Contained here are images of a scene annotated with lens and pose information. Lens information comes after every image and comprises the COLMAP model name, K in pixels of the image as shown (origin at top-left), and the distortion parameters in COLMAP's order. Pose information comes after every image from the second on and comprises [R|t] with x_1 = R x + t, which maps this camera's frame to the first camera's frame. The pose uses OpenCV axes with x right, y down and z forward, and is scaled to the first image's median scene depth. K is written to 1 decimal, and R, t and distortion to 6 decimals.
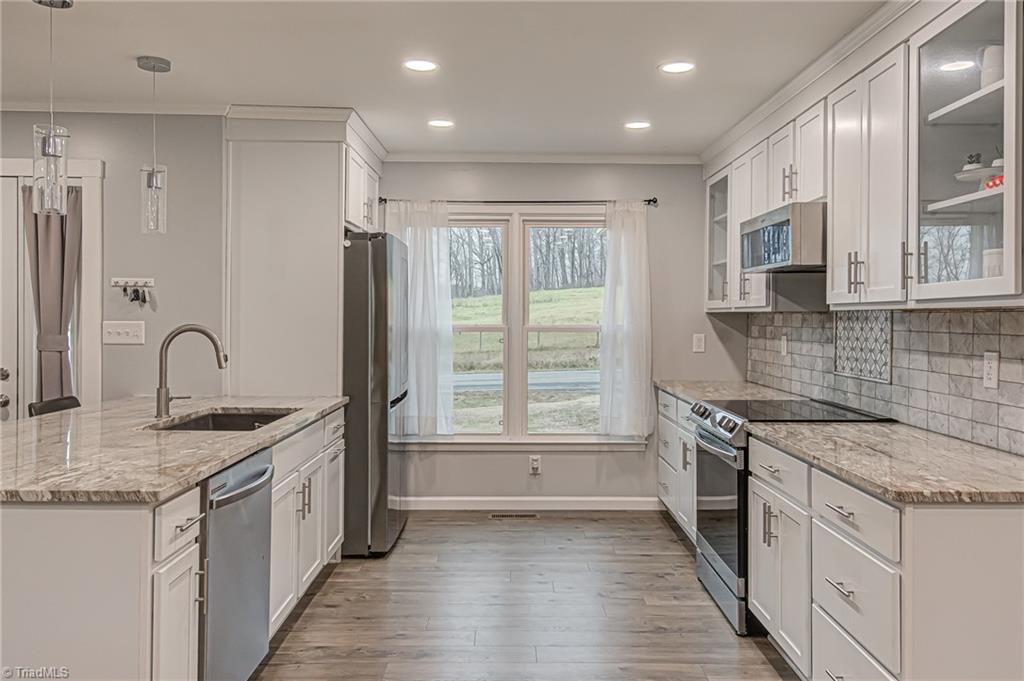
lens RADIAL K [[802.7, 0, 519.6], [0, 802.7, 325.3], [0, 0, 1]] dist [0.025878, -0.003085]
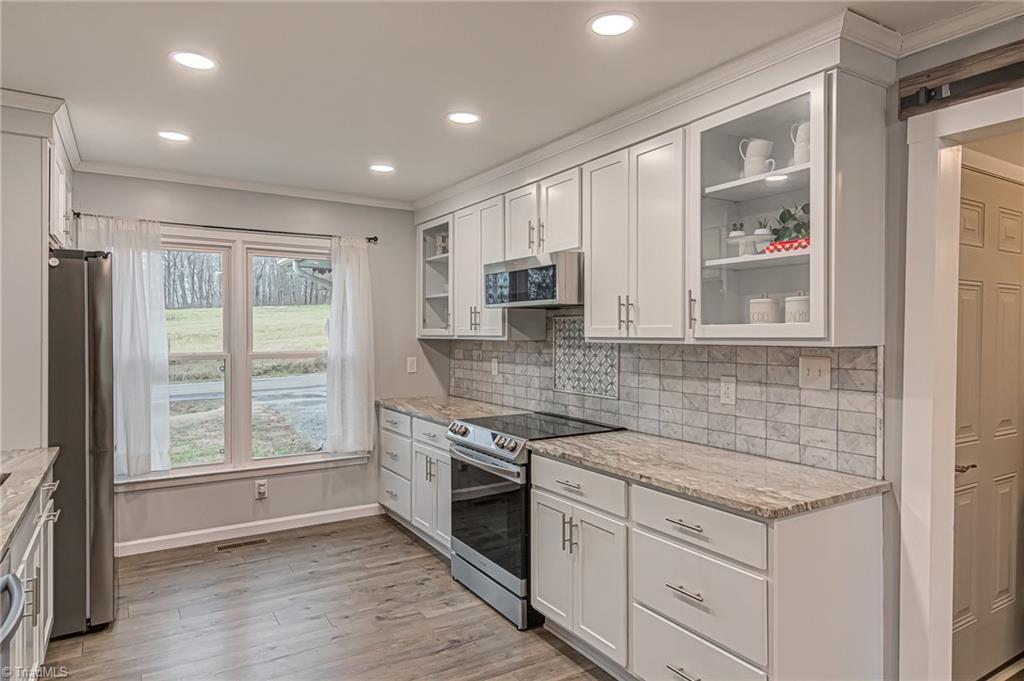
lens RADIAL K [[619.0, 0, 512.0], [0, 619.0, 340.5], [0, 0, 1]] dist [0.036577, -0.019263]
pose [[0.856520, -0.009165, 0.516033, -0.148509], [0.007926, 0.999958, 0.004604, -0.020748], [-0.516054, 0.000146, 0.856556, 0.207127]]
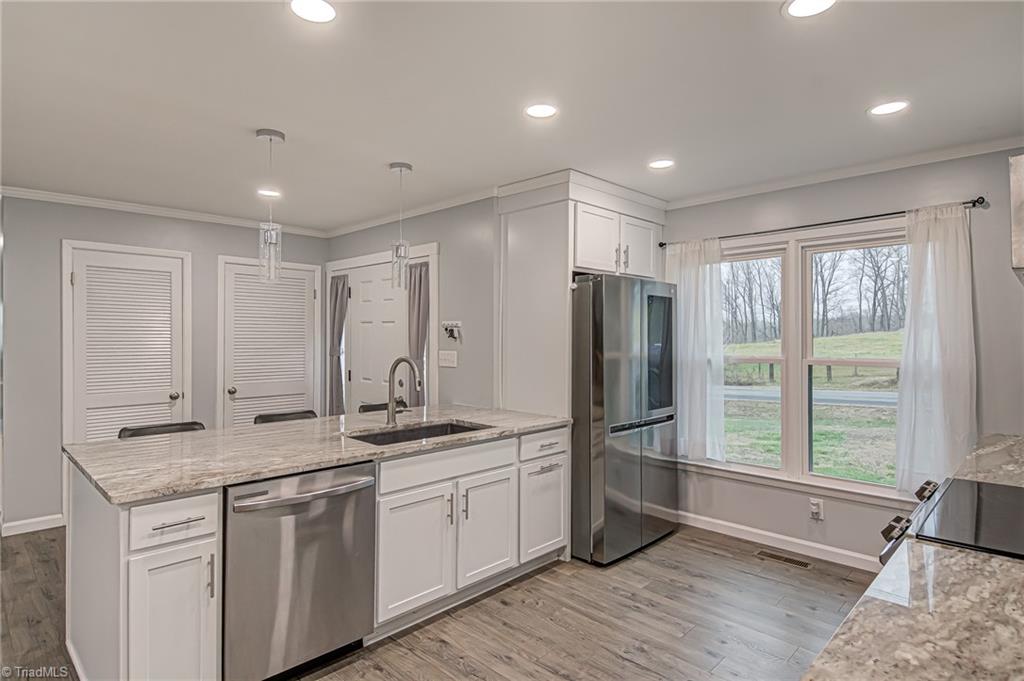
lens RADIAL K [[547.5, 0, 513.5], [0, 547.5, 337.1], [0, 0, 1]] dist [0.012367, -0.000800]
pose [[0.705456, -0.005437, -0.708733, 0.289733], [-0.005841, 0.999892, -0.013485, -0.017574], [0.708729, 0.013653, 0.705348, 0.392985]]
